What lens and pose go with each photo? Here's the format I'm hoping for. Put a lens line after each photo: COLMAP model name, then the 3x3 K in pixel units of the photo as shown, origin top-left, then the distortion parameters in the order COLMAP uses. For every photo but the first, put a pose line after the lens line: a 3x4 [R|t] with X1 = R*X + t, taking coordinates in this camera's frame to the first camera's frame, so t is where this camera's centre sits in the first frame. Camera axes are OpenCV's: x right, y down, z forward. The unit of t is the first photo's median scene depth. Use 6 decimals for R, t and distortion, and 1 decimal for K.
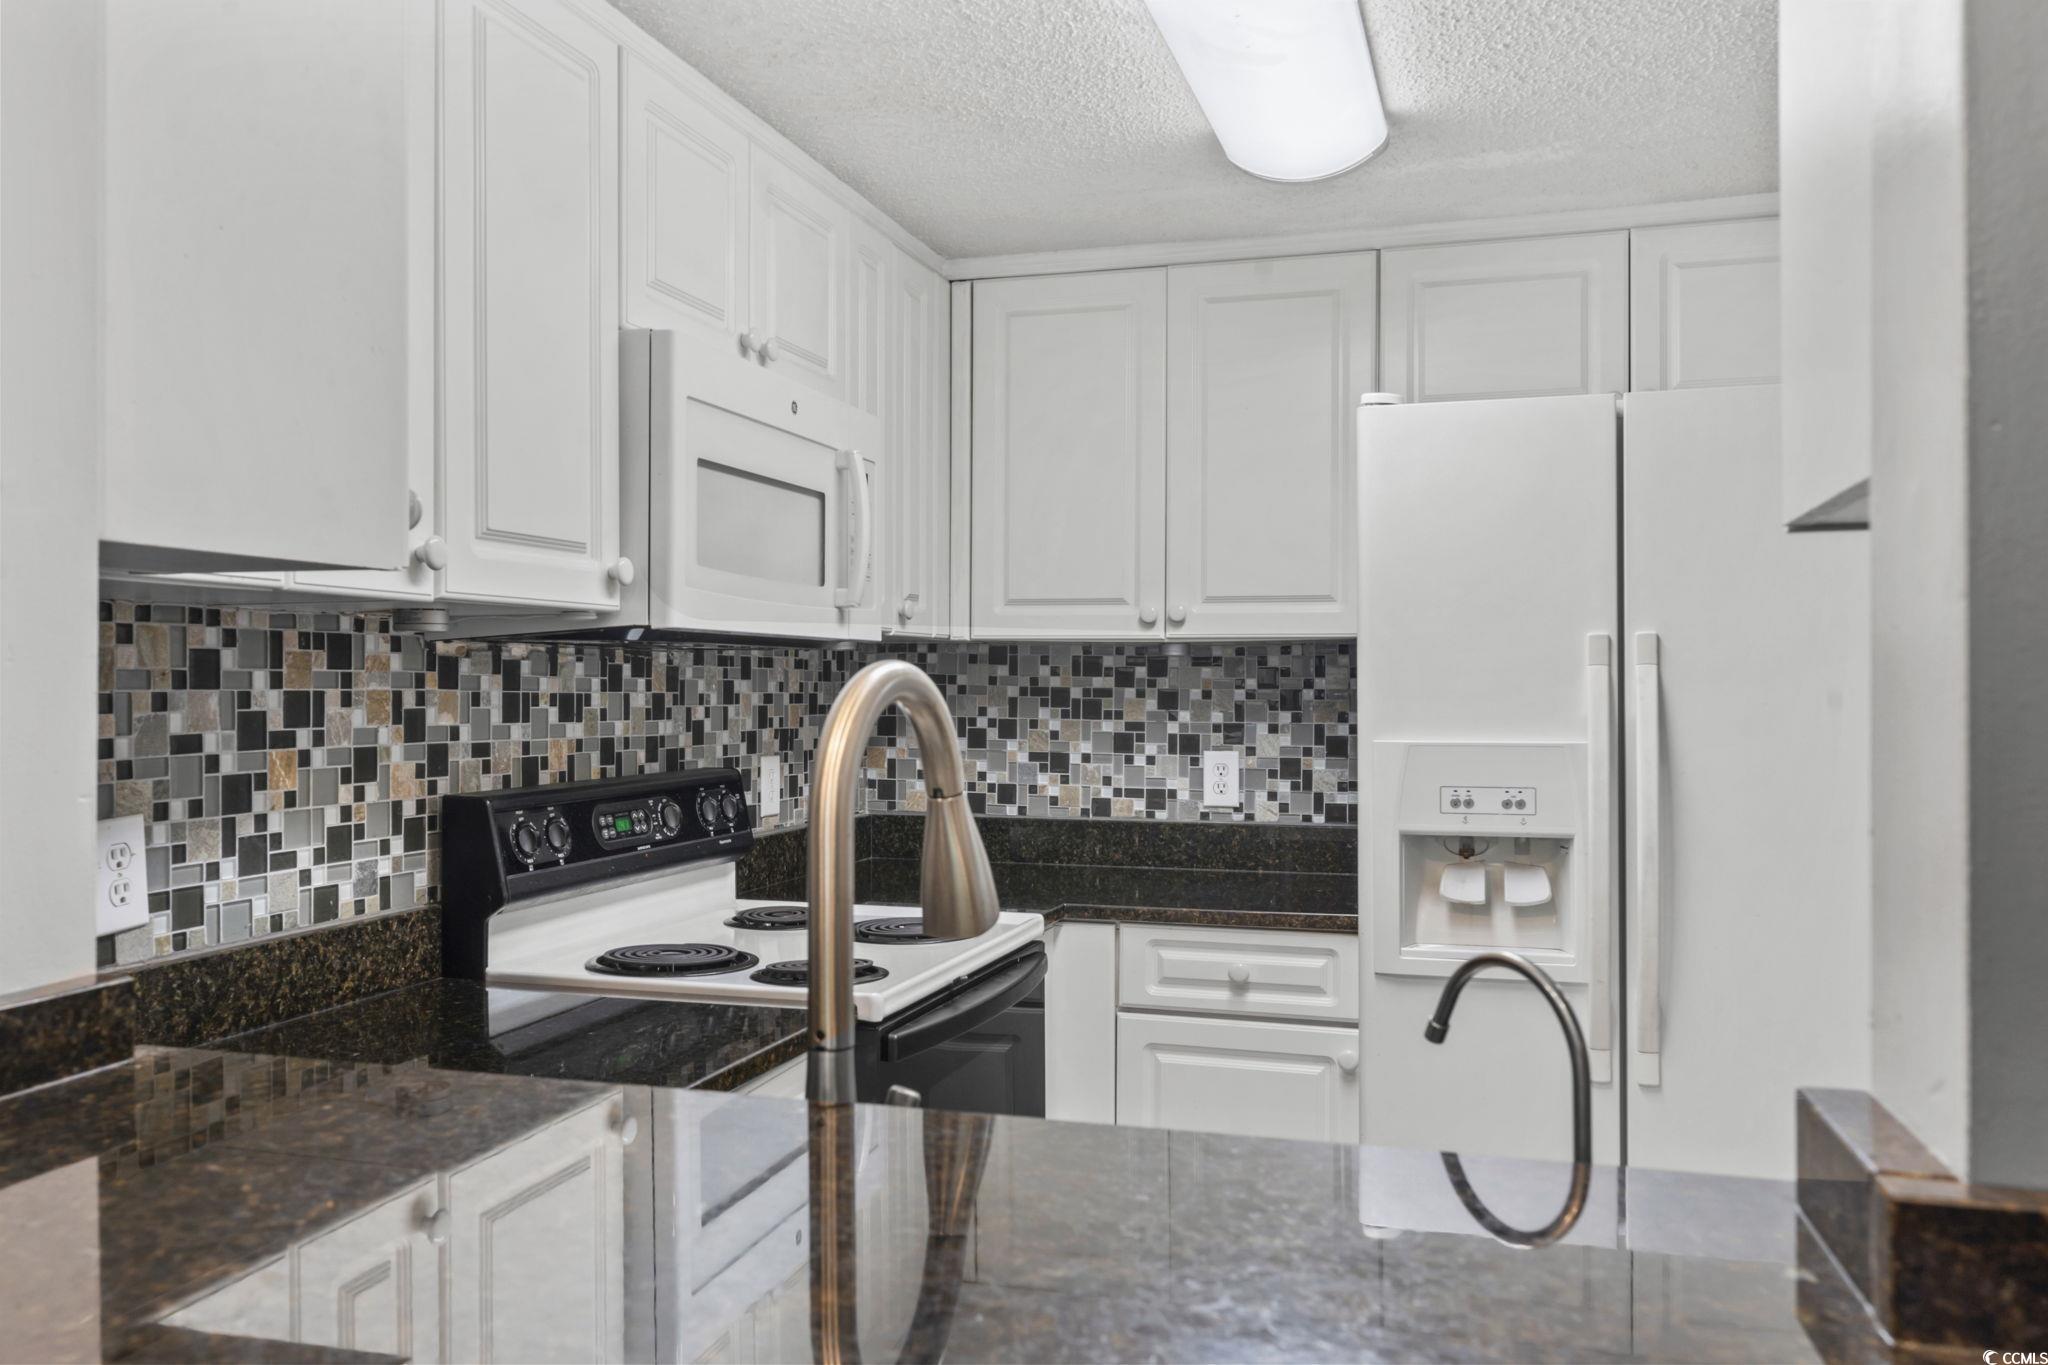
lens RADIAL K [[1586.2, 0, 1024.0], [0, 1586.2, 682.5], [0, 0, 1]] dist [-0.005977, -0.001580]
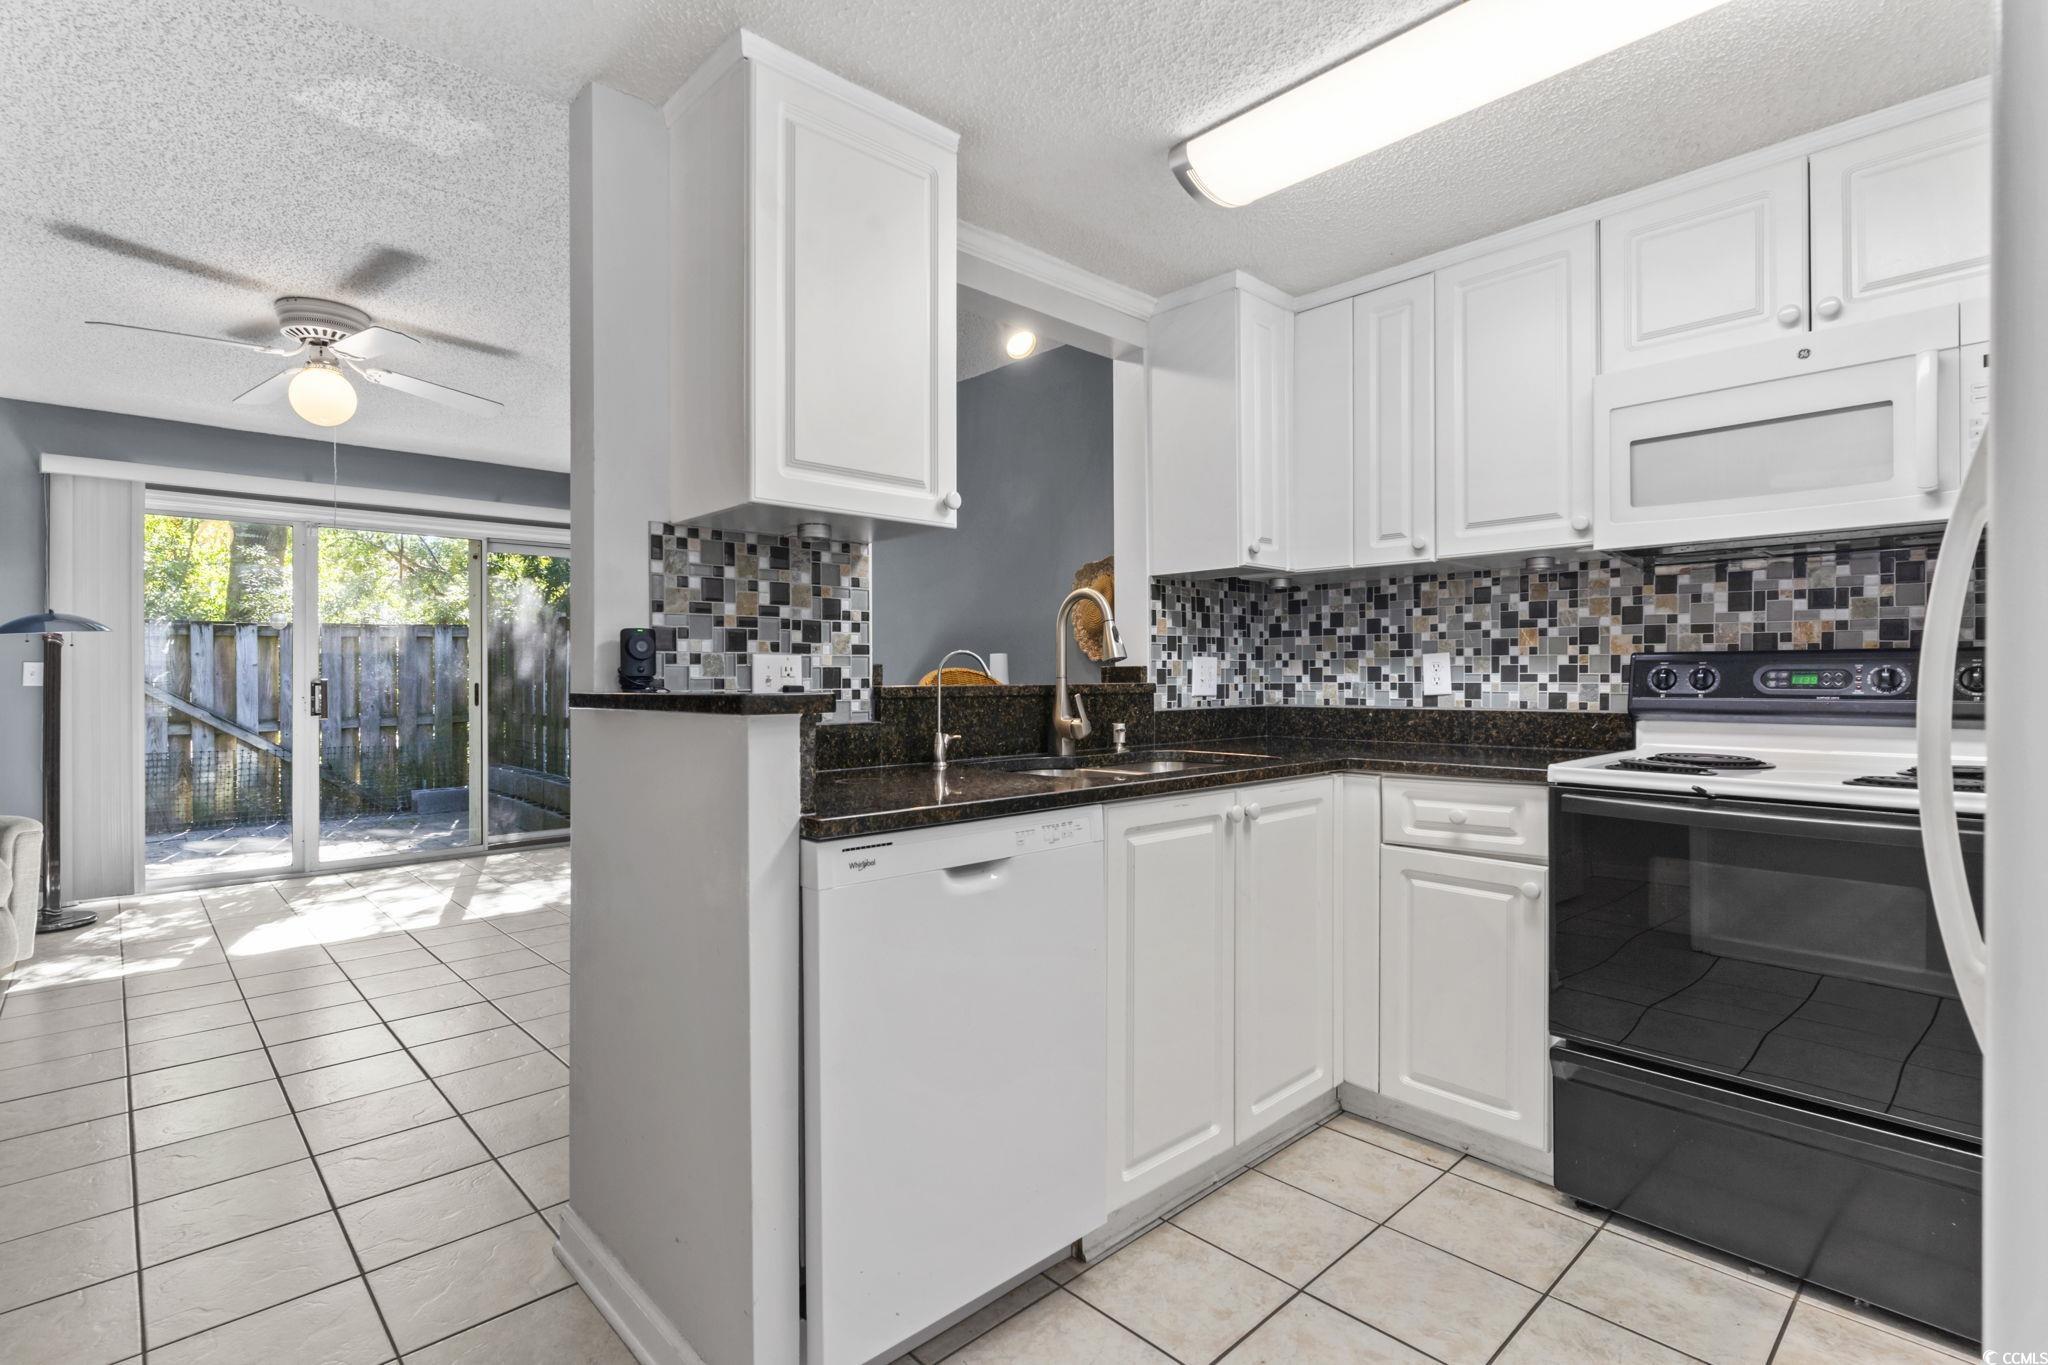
lens RADIAL K [[974.1, 0, 1014.6], [0, 974.1, 674.8], [0, 0, 1]] dist [0.000600, 0.000045]
pose [[-0.505193, 0.001797, -0.863004, 0.993944], [0.005882, 0.999982, -0.001361, 0.096935], [0.862986, -0.005764, -0.505195, 0.978239]]
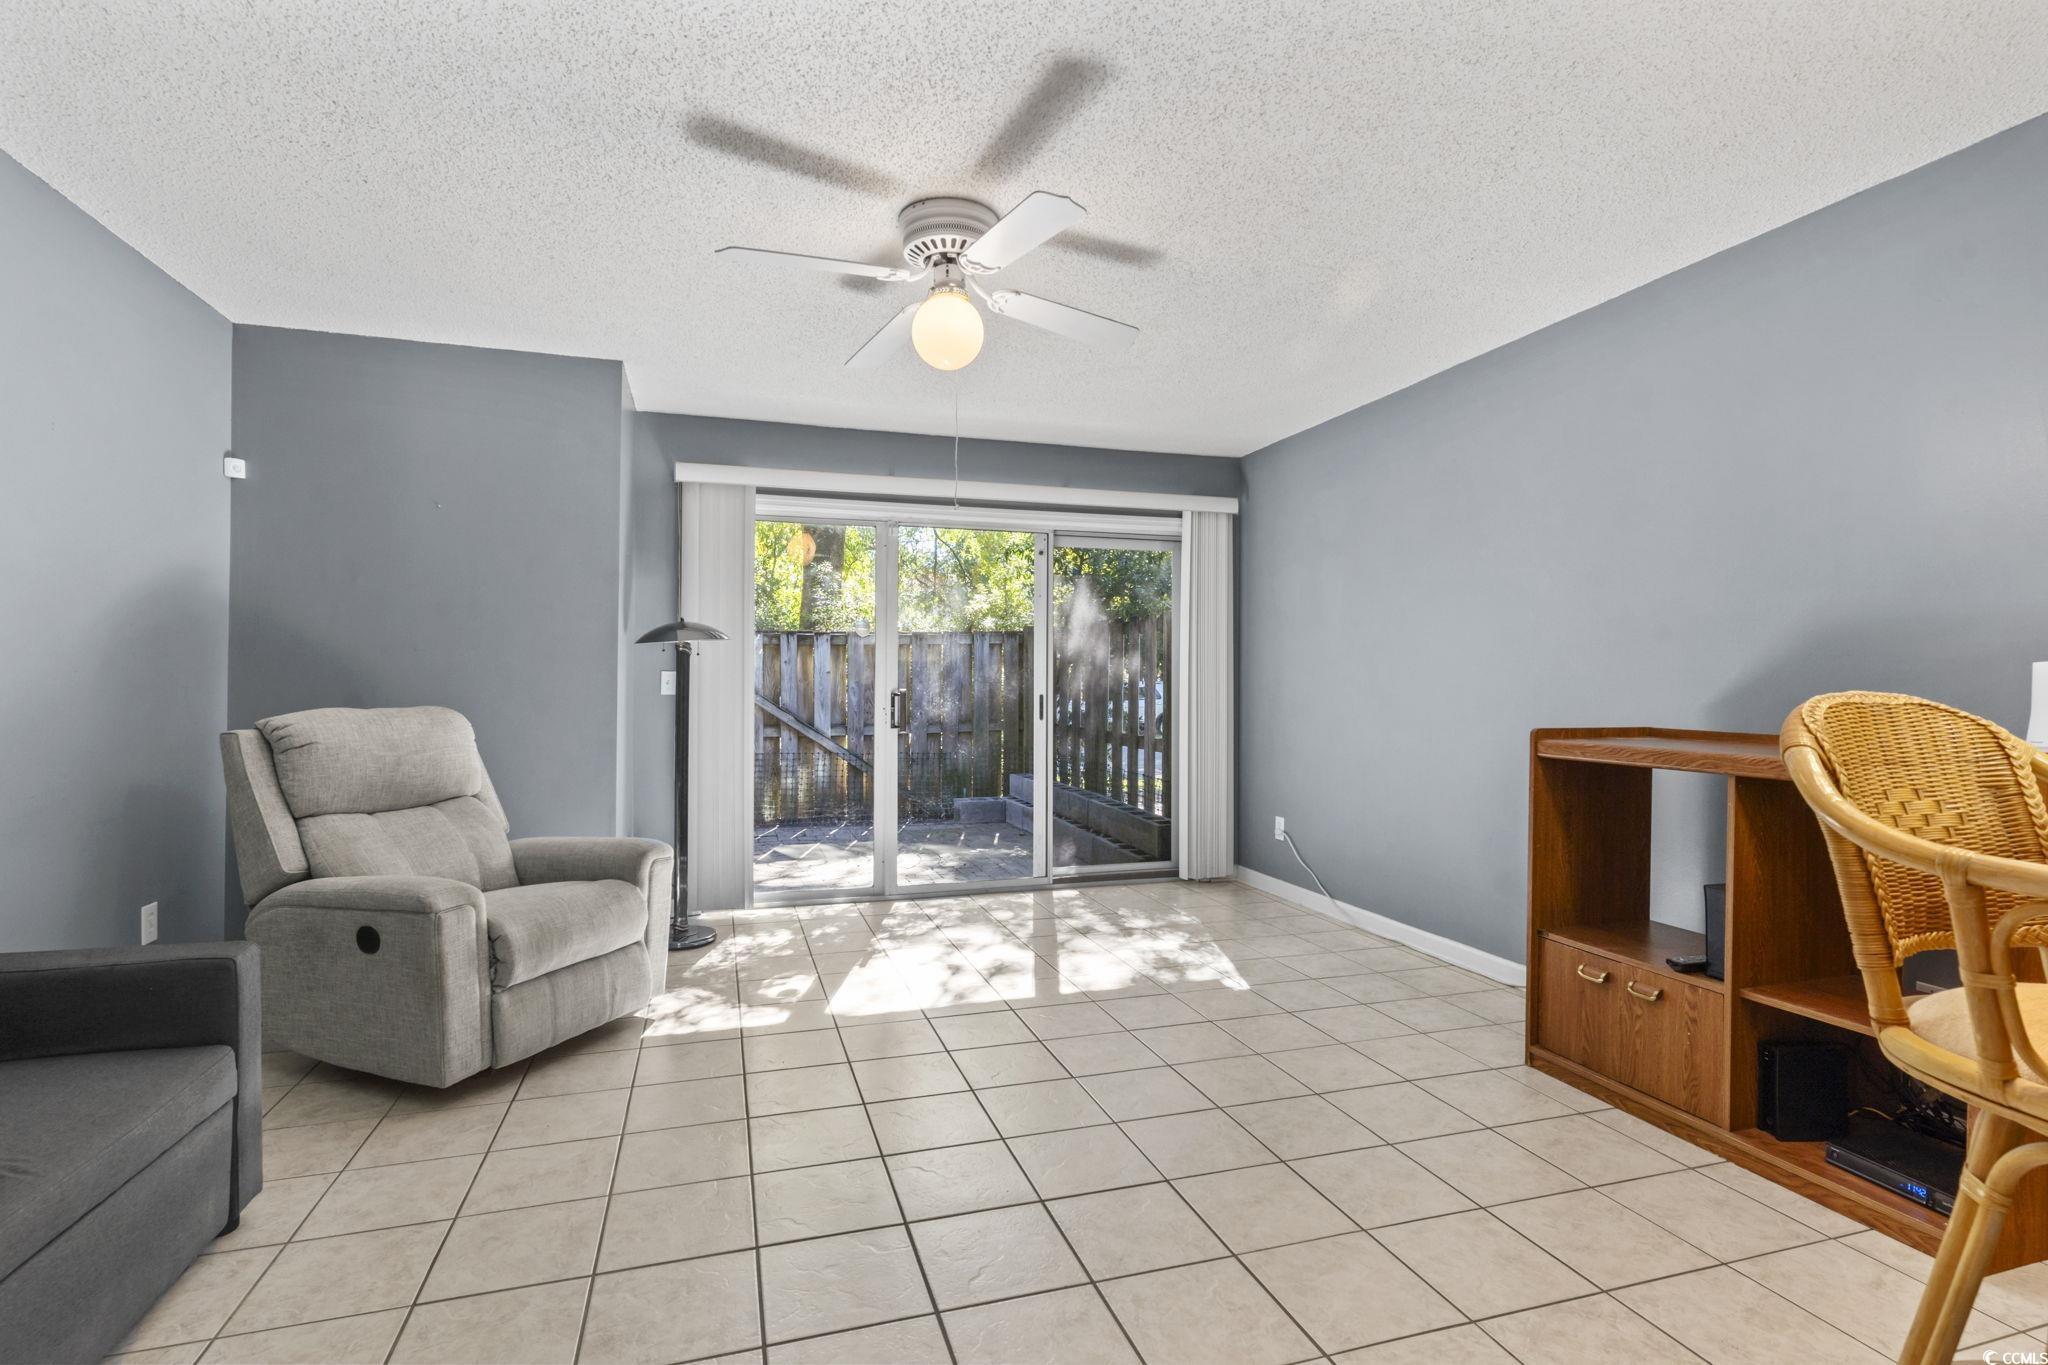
lens RADIAL K [[977.2, 0, 1017.4], [0, 977.2, 678.9], [0, 0, 1]] dist [0.000438, 0.000021]
pose [[-0.830244, -0.003374, -0.557390, 0.797055], [-0.001675, 0.999992, -0.003559, 0.076282], [0.557398, -0.002022, -0.830243, 0.252334]]
